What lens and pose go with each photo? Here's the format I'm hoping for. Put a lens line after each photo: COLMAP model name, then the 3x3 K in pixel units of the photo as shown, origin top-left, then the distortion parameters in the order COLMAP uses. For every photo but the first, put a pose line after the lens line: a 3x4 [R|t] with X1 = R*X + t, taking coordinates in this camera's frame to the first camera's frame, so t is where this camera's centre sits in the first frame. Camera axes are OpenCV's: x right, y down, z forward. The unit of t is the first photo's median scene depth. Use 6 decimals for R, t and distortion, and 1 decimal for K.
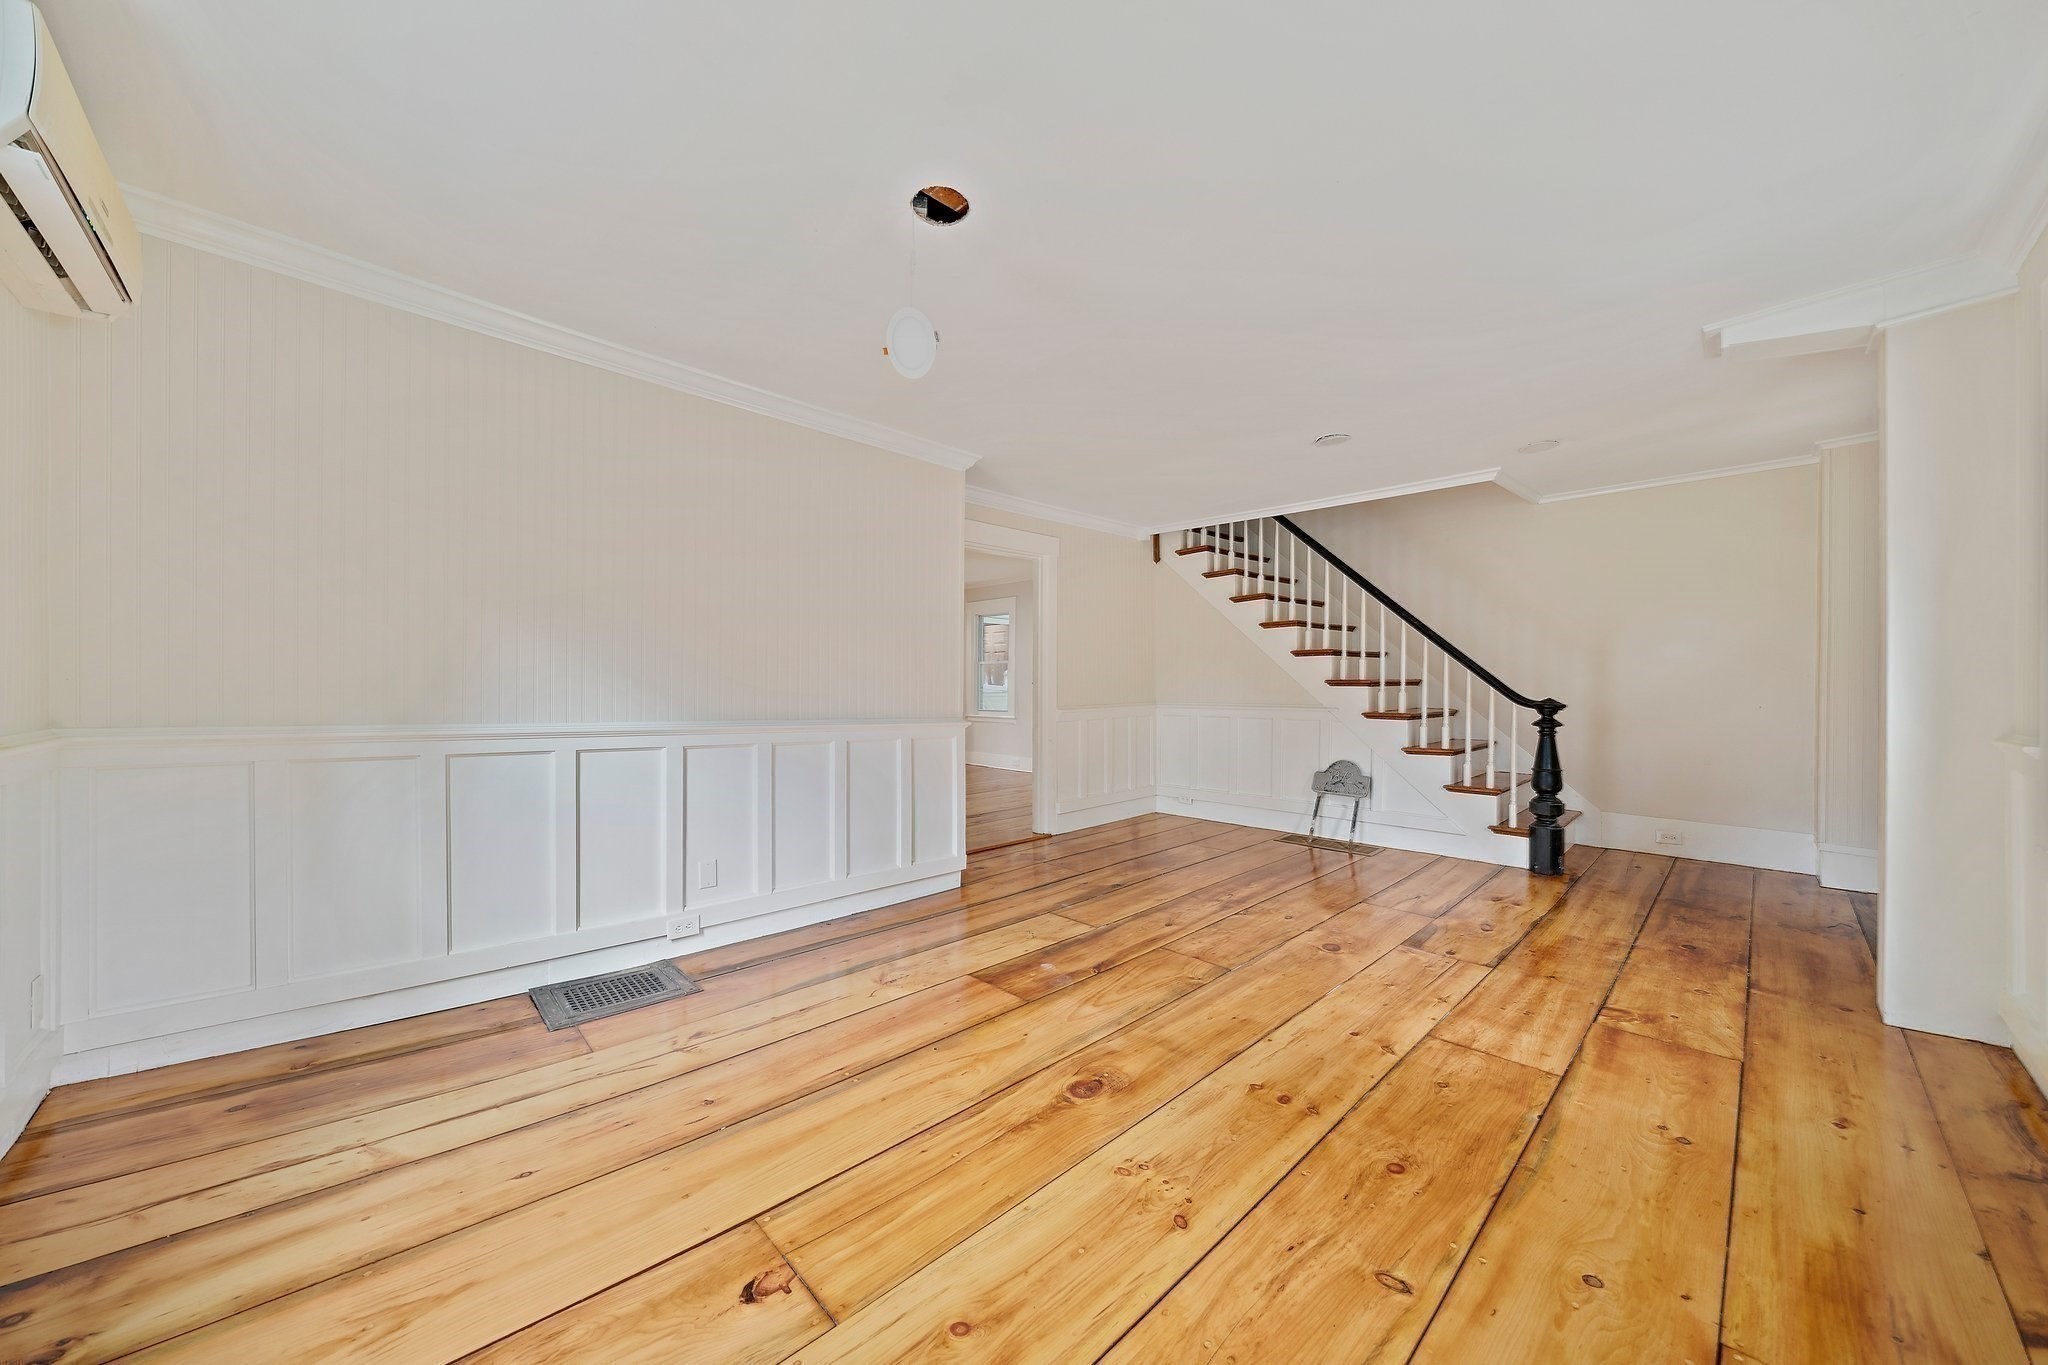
lens RADIAL K [[708.0, 0, 1026.3], [0, 708.0, 682.6], [0, 0, 1]] dist [-0.006834, 0.000518]
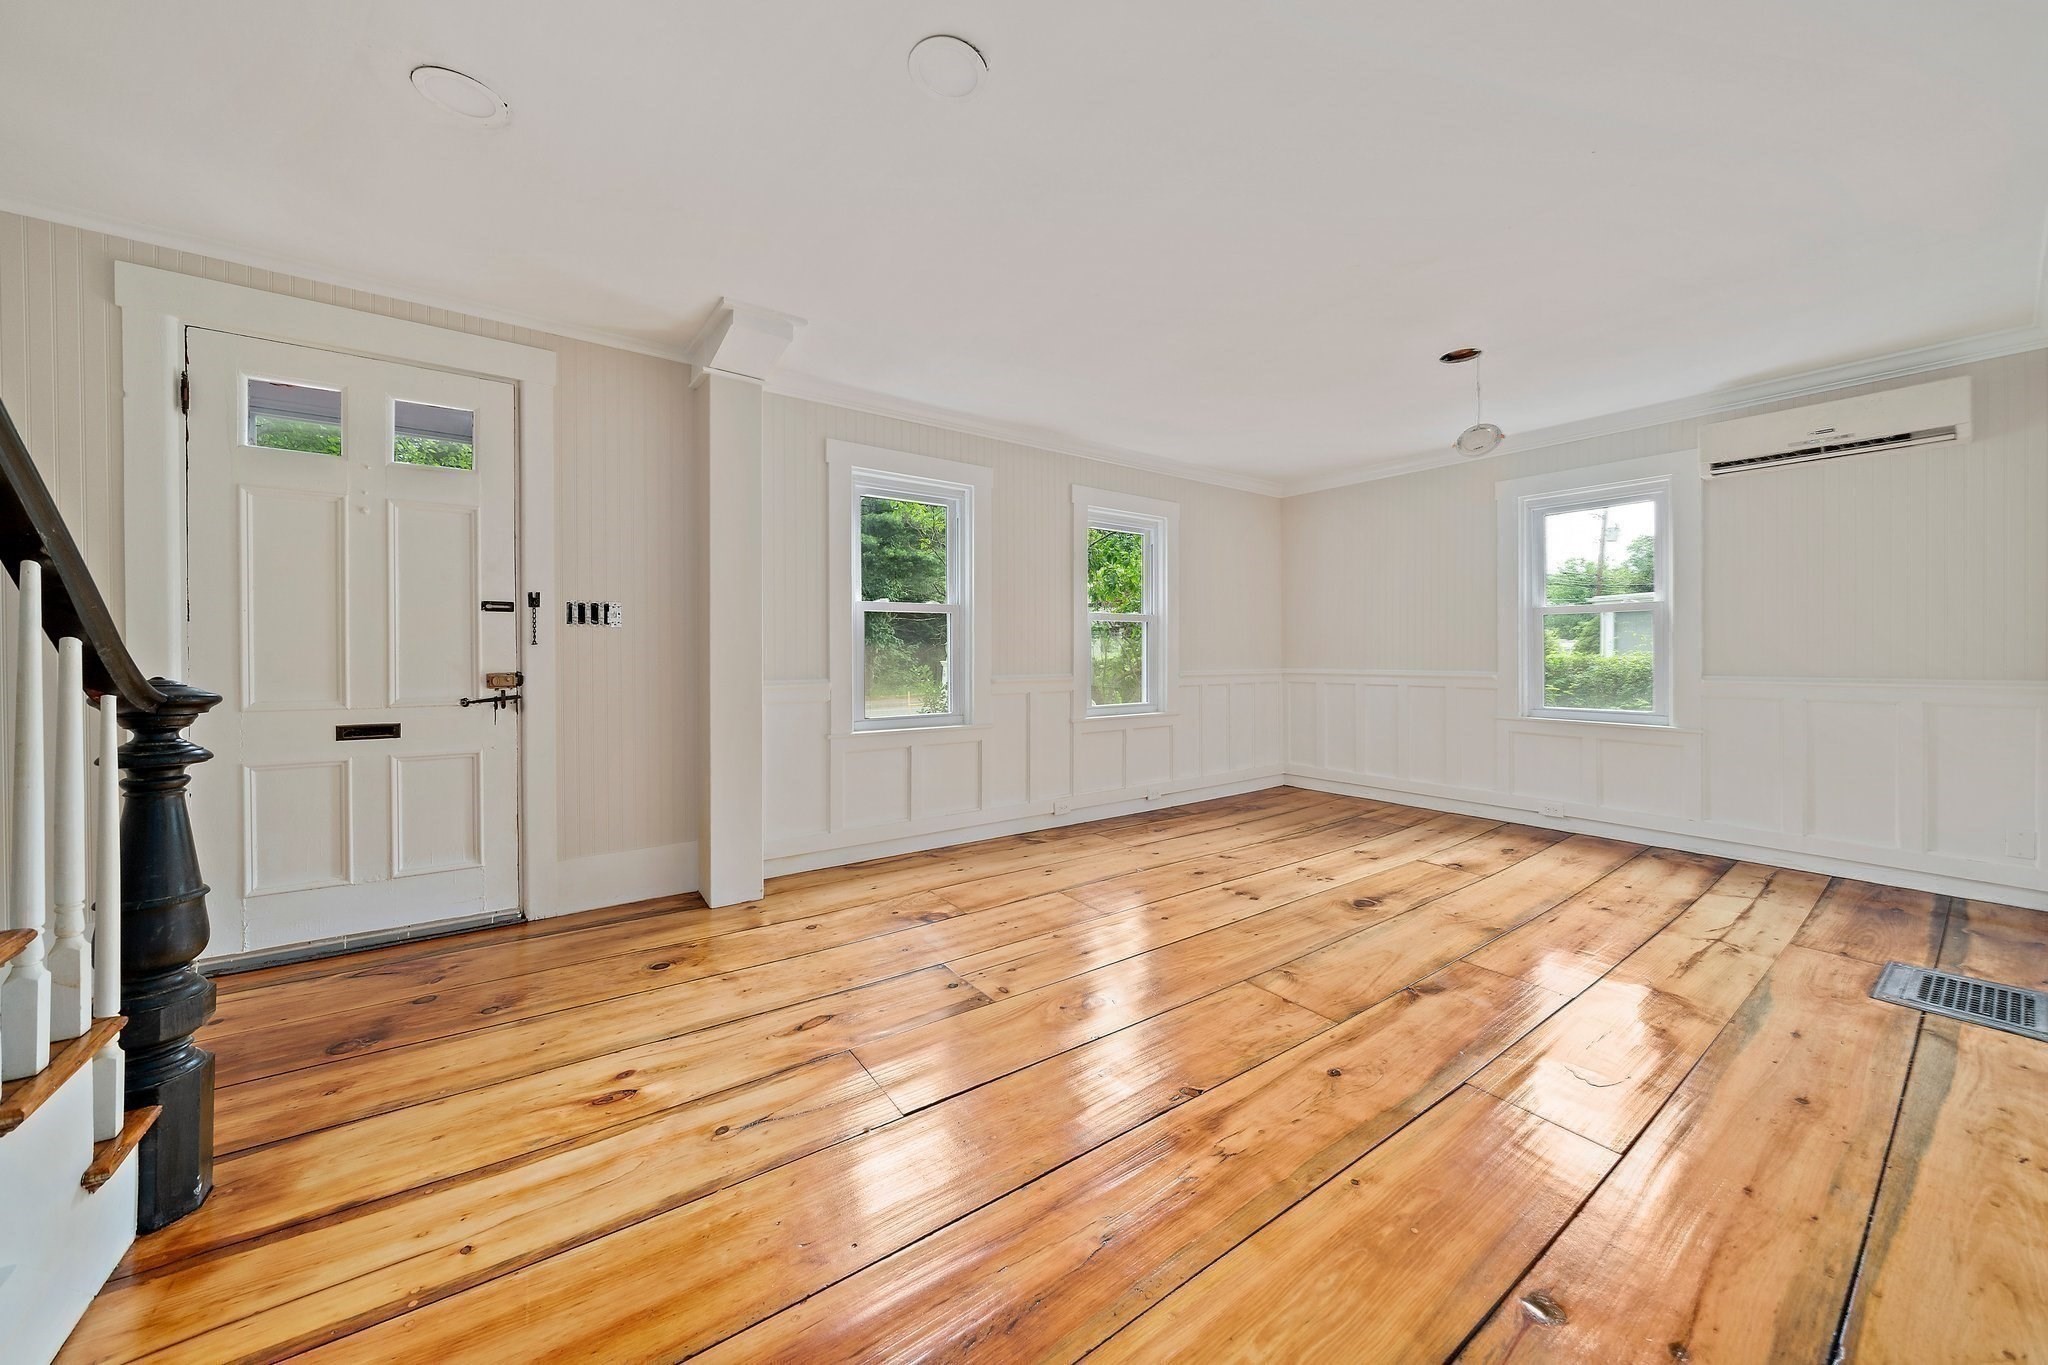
lens RADIAL K [[708.0, 0, 1020.0], [0, 708.0, 660.5], [0, 0, 1]] dist [-0.006834, 0.000518]
pose [[-0.988711, -0.003524, 0.149792, 0.478568], [-0.003399, 0.999994, 0.001088, 0.017136], [-0.149794, 0.000567, -0.988717, 2.090097]]
